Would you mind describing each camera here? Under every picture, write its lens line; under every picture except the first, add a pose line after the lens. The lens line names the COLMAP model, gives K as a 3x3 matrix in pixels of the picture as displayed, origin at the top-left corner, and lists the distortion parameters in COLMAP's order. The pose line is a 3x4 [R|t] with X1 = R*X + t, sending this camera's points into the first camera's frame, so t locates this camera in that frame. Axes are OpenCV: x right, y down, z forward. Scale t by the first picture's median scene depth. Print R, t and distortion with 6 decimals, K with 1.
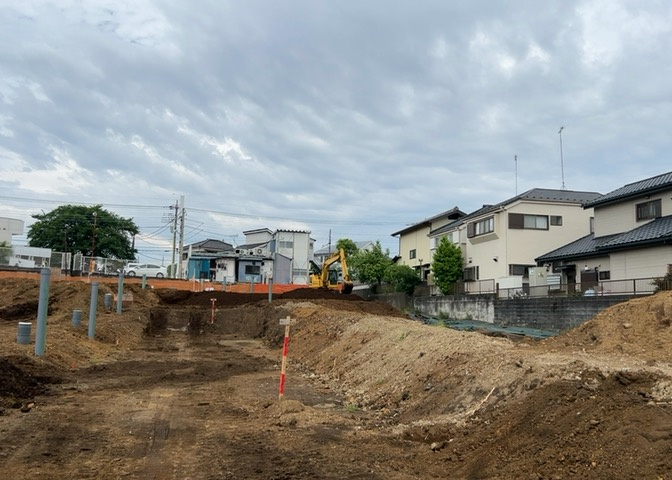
lens RADIAL K [[617.0, 0, 335.6], [0, 617.0, 249.9], [0, 0, 1]] dist [0.111246, -0.207361]
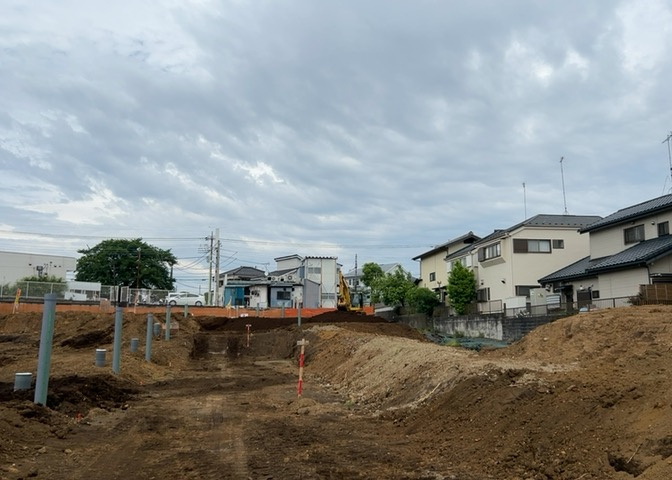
lens RADIAL K [[617.0, 0, 335.6], [0, 617.0, 249.9], [0, 0, 1]] dist [0.111246, -0.207361]
pose [[0.998150, -0.033912, -0.050459, 0.016830], [0.032180, 0.998878, -0.034750, -0.009587], [0.051581, 0.033062, 0.998121, -0.090092]]
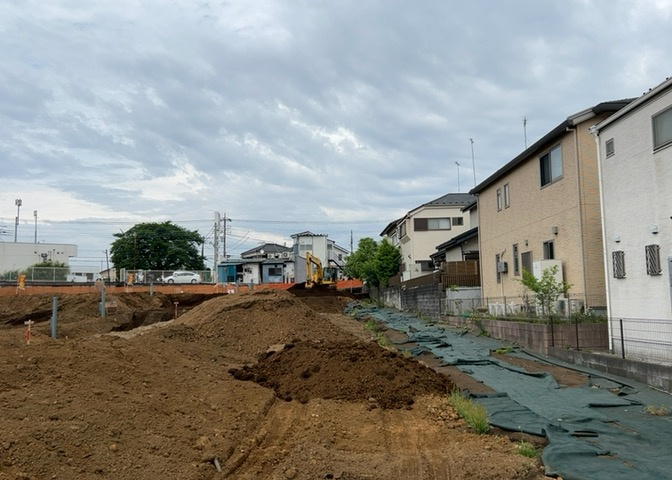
lens RADIAL K [[617.0, 0, 335.6], [0, 617.0, 249.9], [0, 0, 1]] dist [0.111246, -0.207361]
pose [[0.982045, -0.064309, -0.177344, 0.275701], [0.066653, 0.997750, 0.007285, -0.013887], [0.176477, -0.018975, 0.984122, -0.171671]]
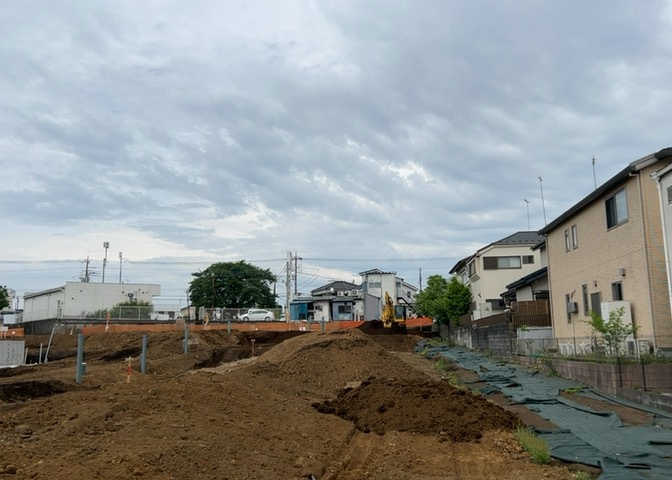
lens RADIAL K [[620.5, 0, 332.3], [0, 620.5, 280.6], [0, 0, 1]] dist [0.164431, -0.378120]
pose [[0.954228, -0.073559, -0.289894, 0.283025], [0.074026, 0.997212, -0.009371, -0.019281], [0.289775, -0.012518, 0.957013, -0.203377]]
